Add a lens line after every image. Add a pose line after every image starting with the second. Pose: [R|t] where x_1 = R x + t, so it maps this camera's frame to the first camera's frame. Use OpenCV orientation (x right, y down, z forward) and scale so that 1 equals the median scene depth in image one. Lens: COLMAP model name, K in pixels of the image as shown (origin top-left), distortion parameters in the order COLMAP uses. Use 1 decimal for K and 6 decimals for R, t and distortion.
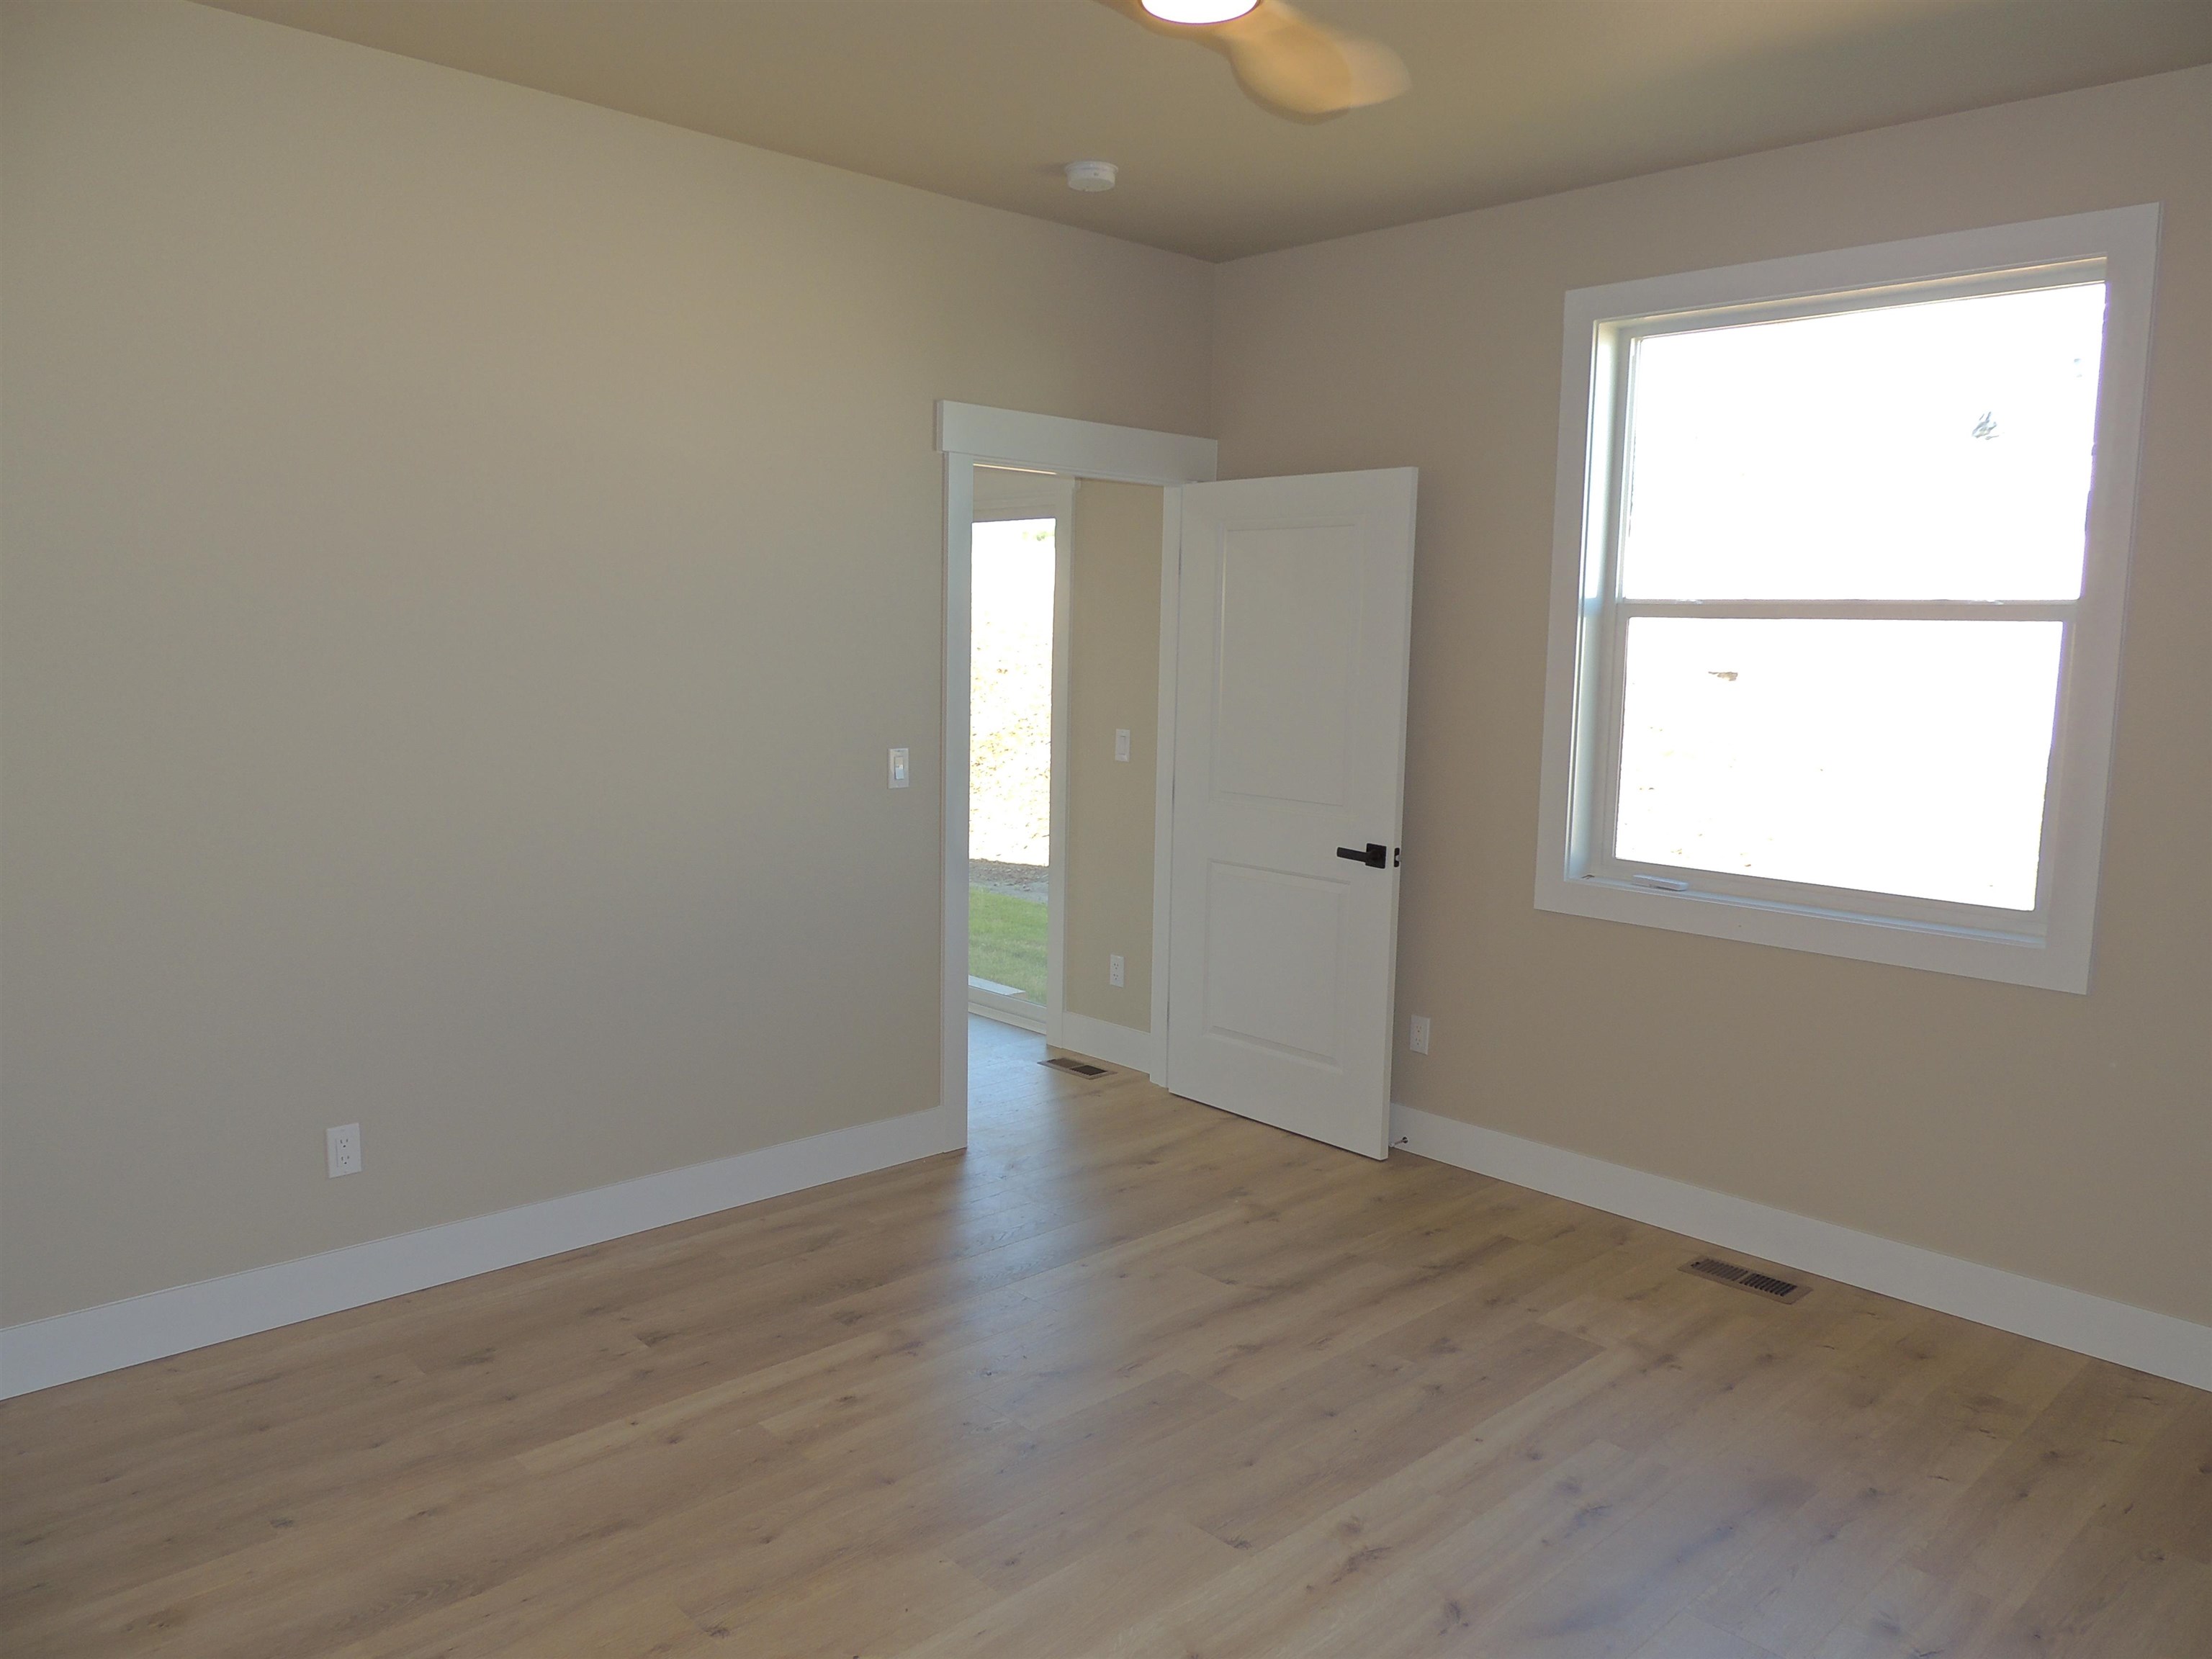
lens RADIAL K [[1597.5, 0, 1106.0], [0, 1597.5, 829.5], [0, 0, 1]] dist [-0.020124, -0.001712]
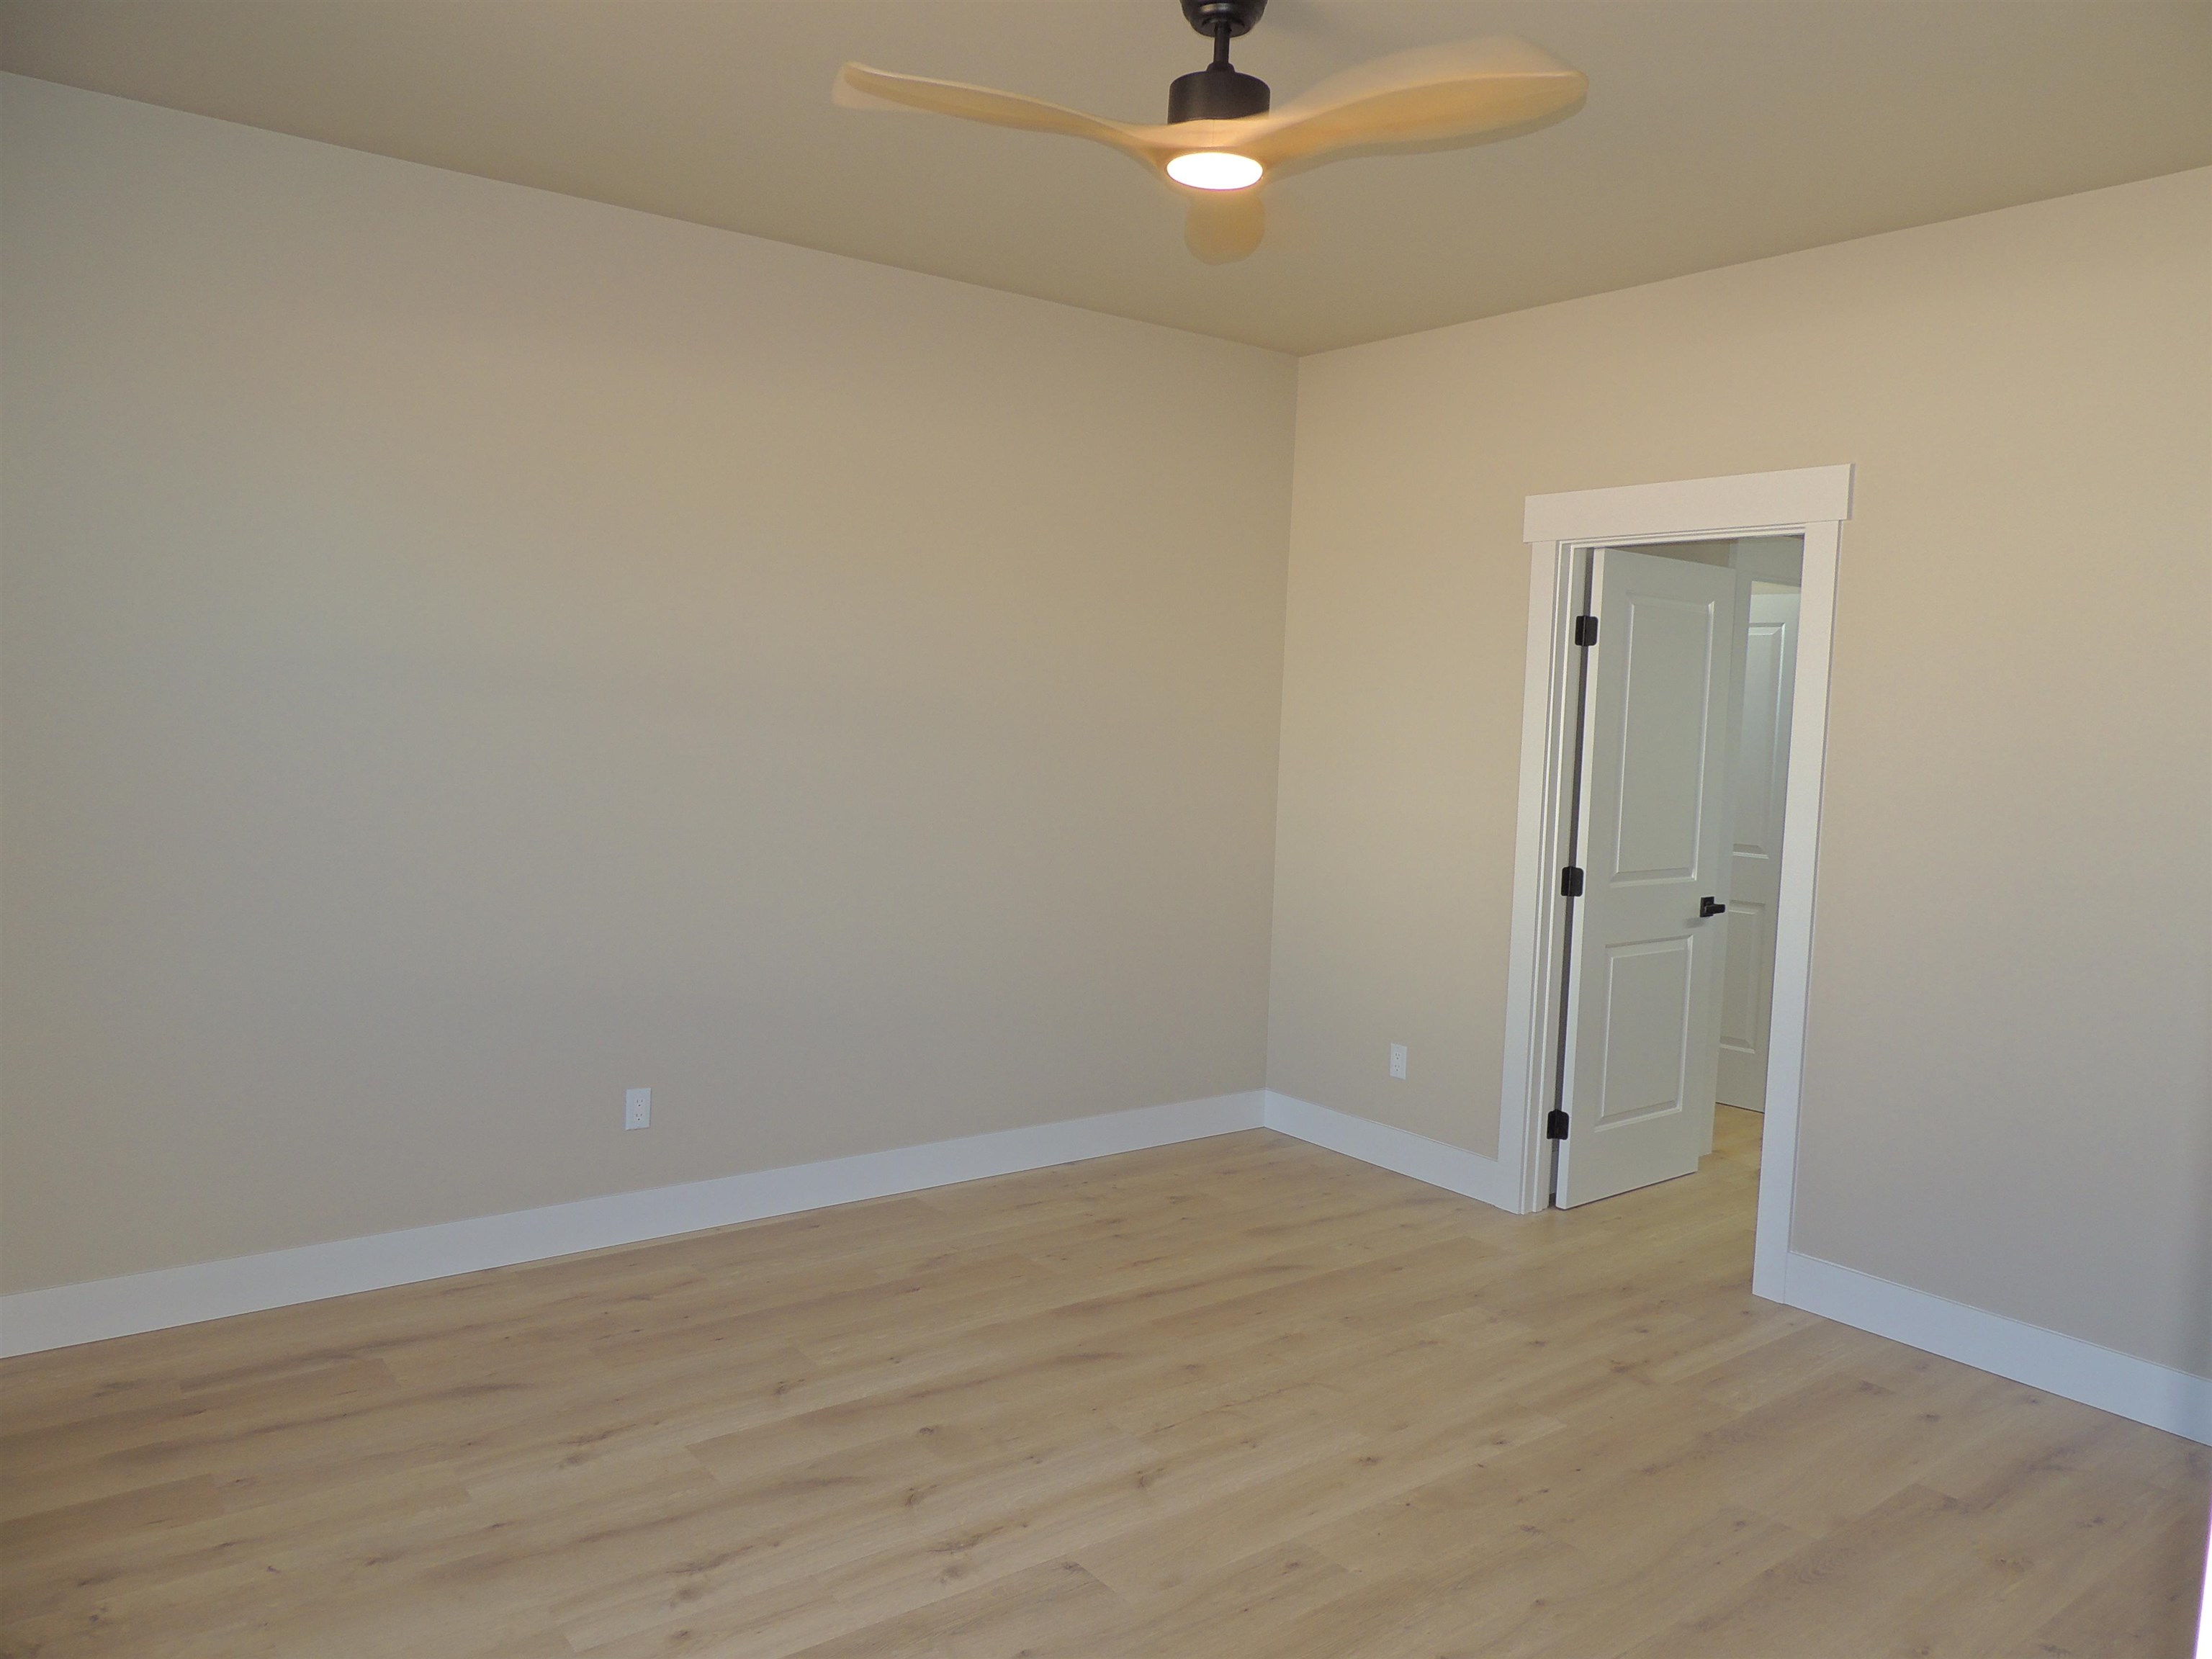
lens RADIAL K [[1597.5, 0, 1106.0], [0, 1597.5, 829.5], [0, 0, 1]] dist [-0.020124, -0.001712]
pose [[-0.992510, -0.059485, 0.106706, -0.018968], [-0.037554, 0.979713, 0.196858, -0.218720], [-0.116252, 0.191376, -0.974608, 1.907158]]
